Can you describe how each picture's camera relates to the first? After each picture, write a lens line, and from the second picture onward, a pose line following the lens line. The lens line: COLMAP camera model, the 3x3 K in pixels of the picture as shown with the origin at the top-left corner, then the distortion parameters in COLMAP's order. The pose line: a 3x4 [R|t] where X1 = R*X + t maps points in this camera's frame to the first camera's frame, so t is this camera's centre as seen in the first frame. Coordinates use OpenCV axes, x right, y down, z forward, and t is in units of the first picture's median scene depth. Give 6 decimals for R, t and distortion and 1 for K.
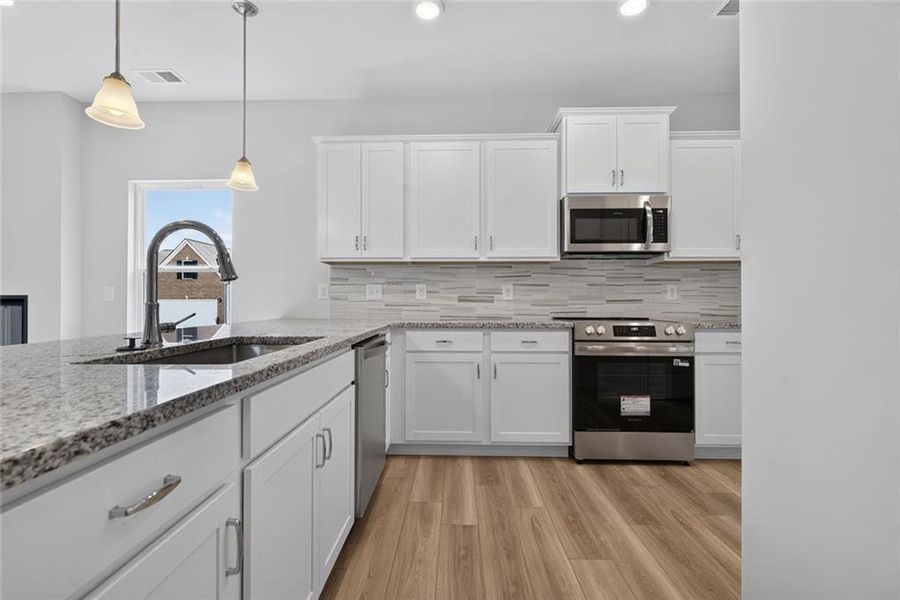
lens RADIAL K [[405.4, 0, 445.3], [0, 405.4, 297.7], [0, 0, 1]] dist [0.004735, -0.000676]
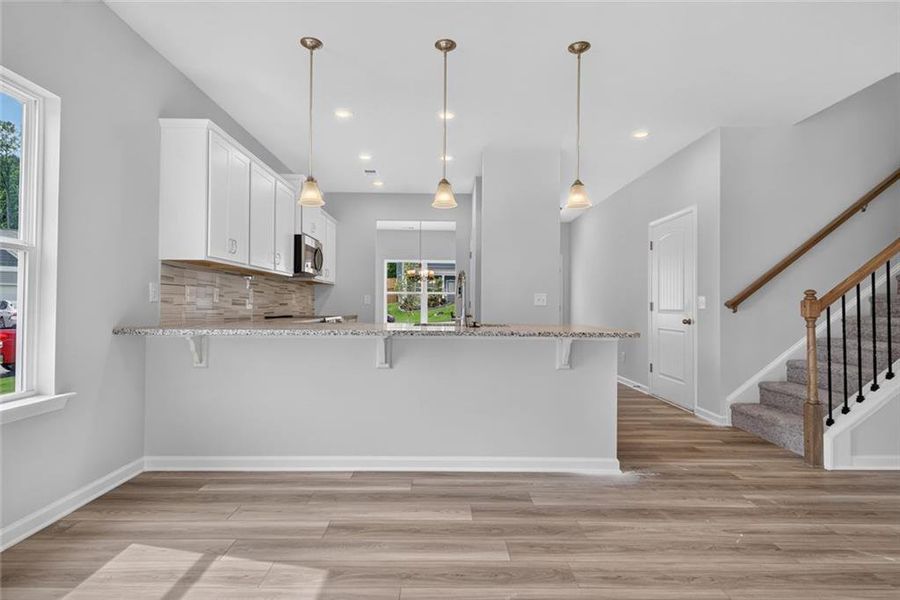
lens RADIAL K [[460.2, 0, 448.4], [0, 460.2, 296.5], [0, 0, 1]] dist [0.033357, -0.000397]
pose [[-0.039210, 0.018089, 0.999067, -1.430339], [-0.012282, 0.999752, -0.018584, 0.003785], [-0.999156, -0.013000, -0.038978, 0.534863]]
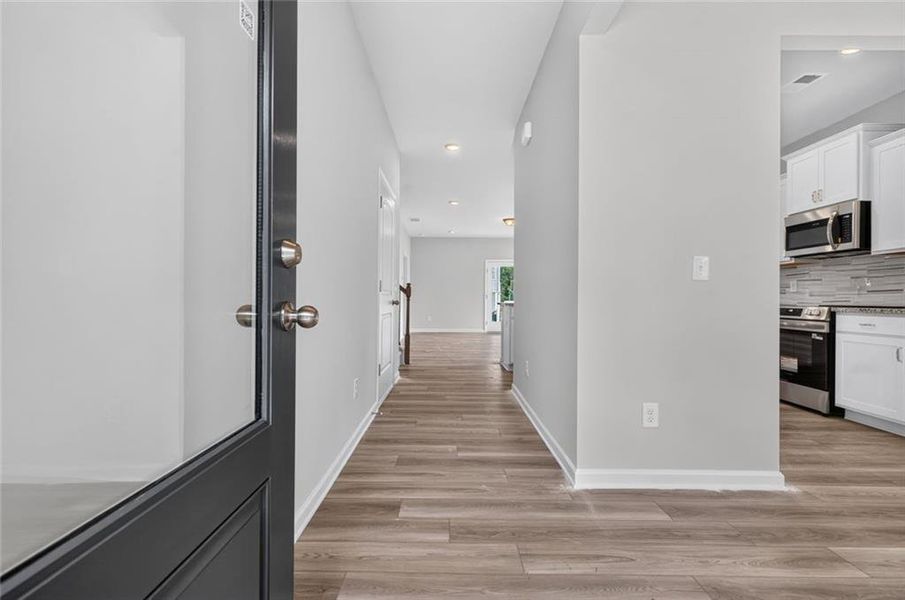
lens RADIAL K [[405.4, 0, 443.6], [0, 405.4, 300.0], [0, 0, 1]] dist [0.005681, -0.006366]
pose [[0.006449, 0.000308, -0.999979, 1.726630], [0.001082, 0.999999, 0.000315, 0.034945], [0.999979, -0.001084, 0.006448, -0.209083]]
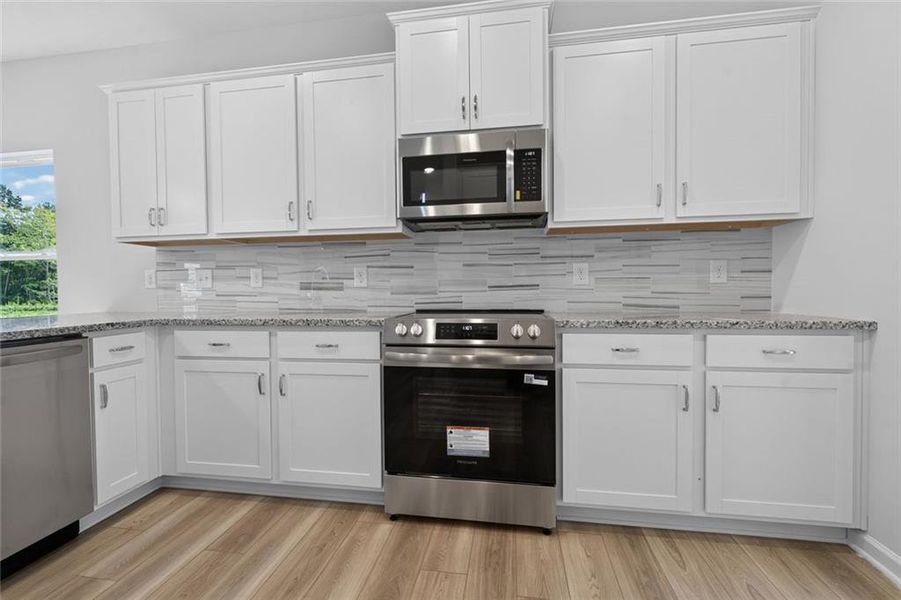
lens RADIAL K [[405.8, 0, 445.8], [0, 405.8, 297.7], [0, 0, 1]] dist [0.004735, -0.000676]
pose [[0.990238, -0.006991, -0.139215, 0.481140], [0.011267, 0.999488, 0.029953, 0.005272], [0.138934, -0.031229, 0.989809, 0.302893]]
